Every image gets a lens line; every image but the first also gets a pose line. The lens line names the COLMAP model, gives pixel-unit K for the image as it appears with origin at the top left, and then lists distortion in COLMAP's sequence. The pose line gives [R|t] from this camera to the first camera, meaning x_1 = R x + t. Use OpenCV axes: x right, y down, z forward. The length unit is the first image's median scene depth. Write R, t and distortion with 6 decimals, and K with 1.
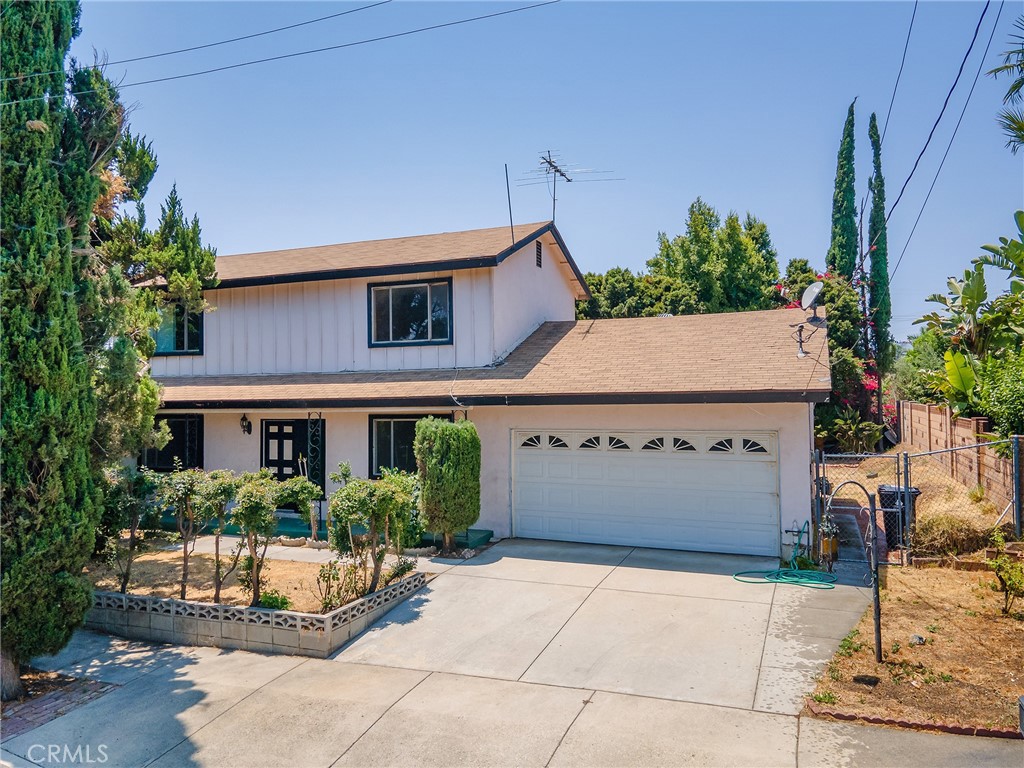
lens RADIAL K [[743.0, 0, 503.8], [0, 743.0, 376.4], [0, 0, 1]] dist [0.027829, 0.030652]
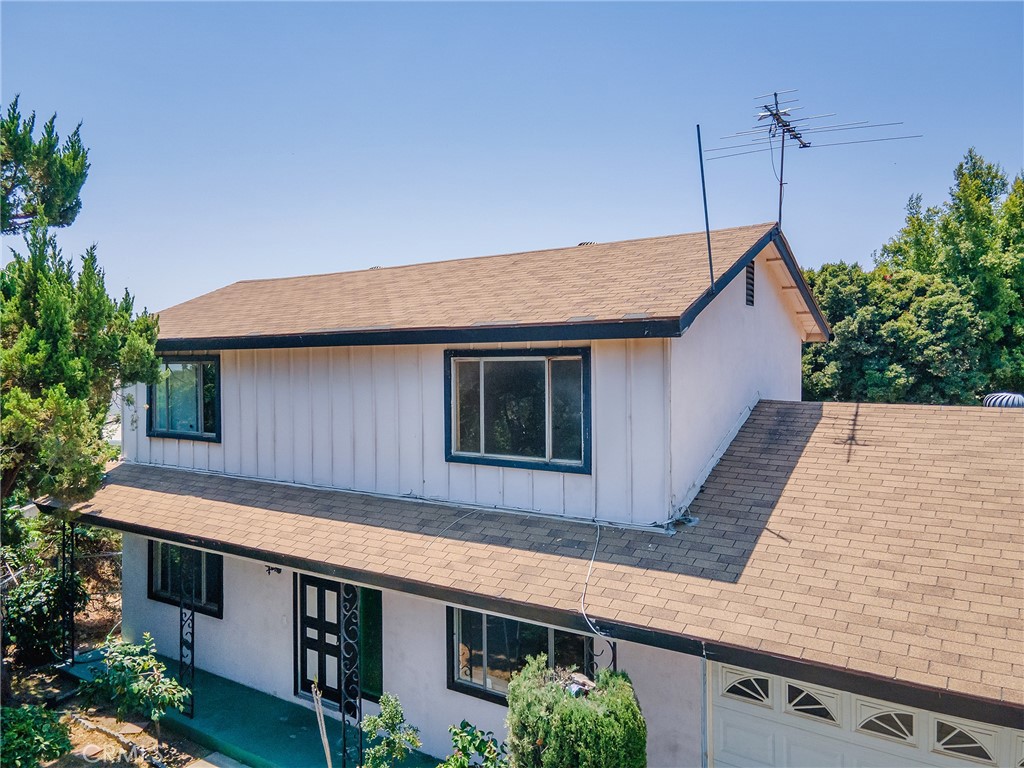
lens RADIAL K [[743.0, 0, 503.8], [0, 743.0, 376.4], [0, 0, 1]] dist [0.027829, 0.030652]
pose [[0.978580, 0.006992, -0.205746, -0.022435], [0.002357, 0.998977, 0.045161, -0.150136], [0.205852, -0.044678, 0.977563, 0.511938]]
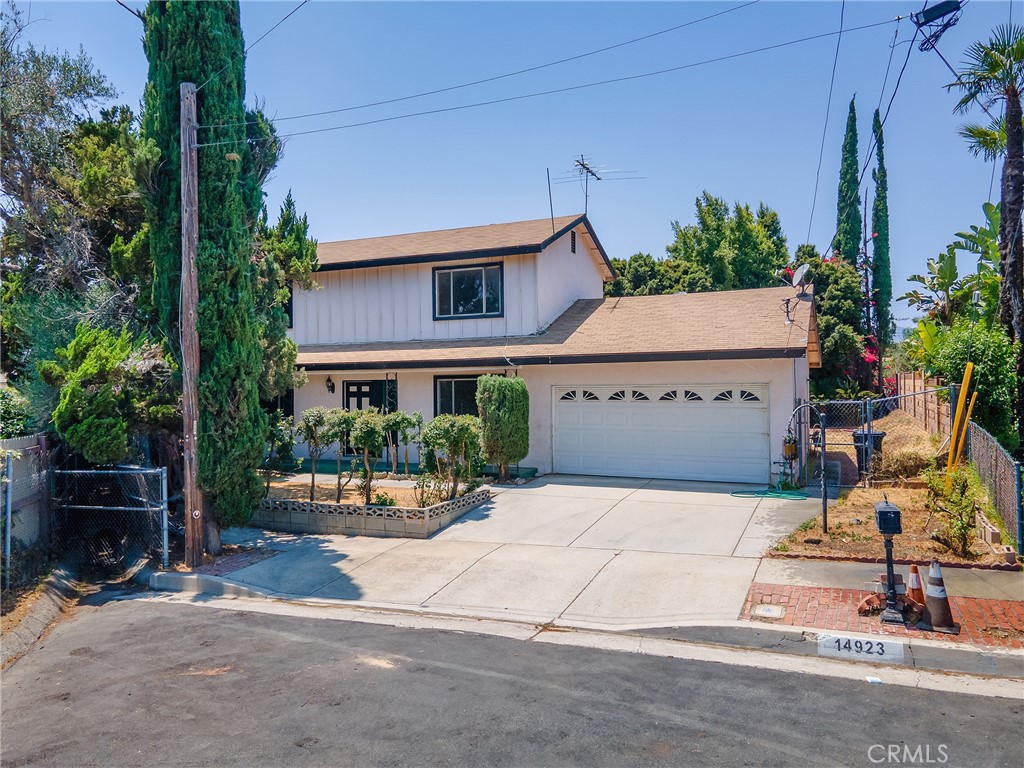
lens RADIAL K [[743.0, 0, 503.8], [0, 743.0, 376.4], [0, 0, 1]] dist [0.027829, 0.030652]
pose [[0.999570, -0.000218, -0.029309, -0.035875], [0.000736, 0.999844, 0.017674, 0.035833], [0.029300, -0.017688, 0.999414, -0.241046]]
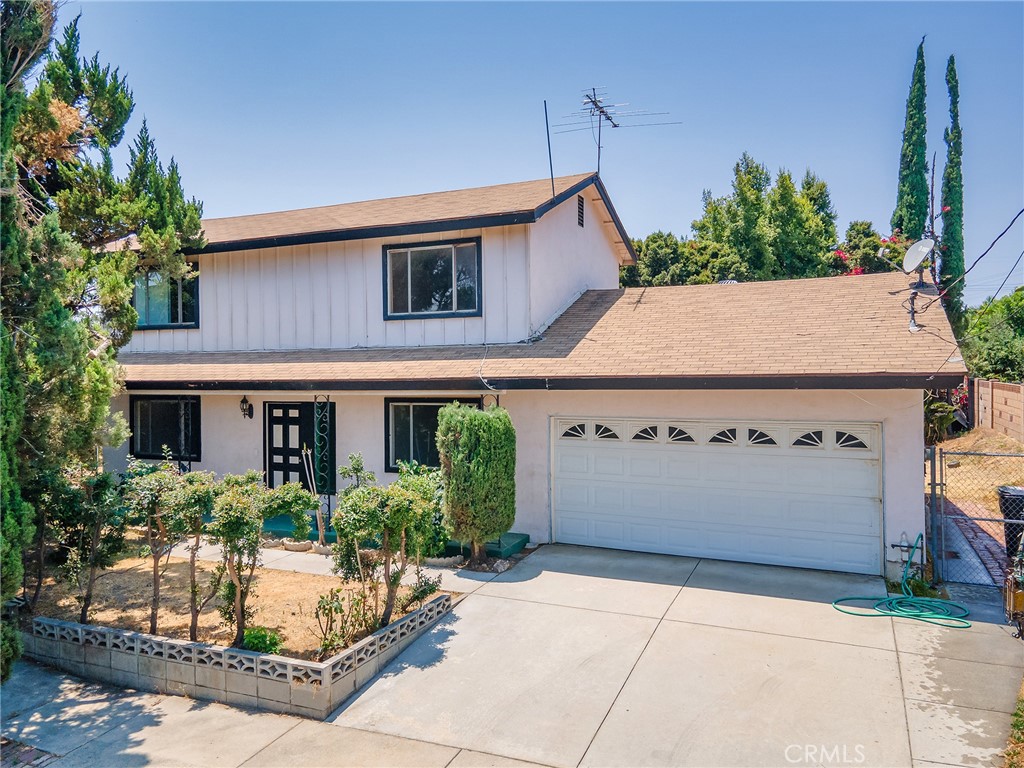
lens RADIAL K [[743.0, 0, 503.8], [0, 743.0, 376.4], [0, 0, 1]] dist [0.027829, 0.030652]
pose [[0.999510, 0.002132, -0.031244, -0.018087], [-0.000983, 0.999323, 0.036767, -0.006050], [0.031301, -0.036719, 0.998835, 0.160395]]
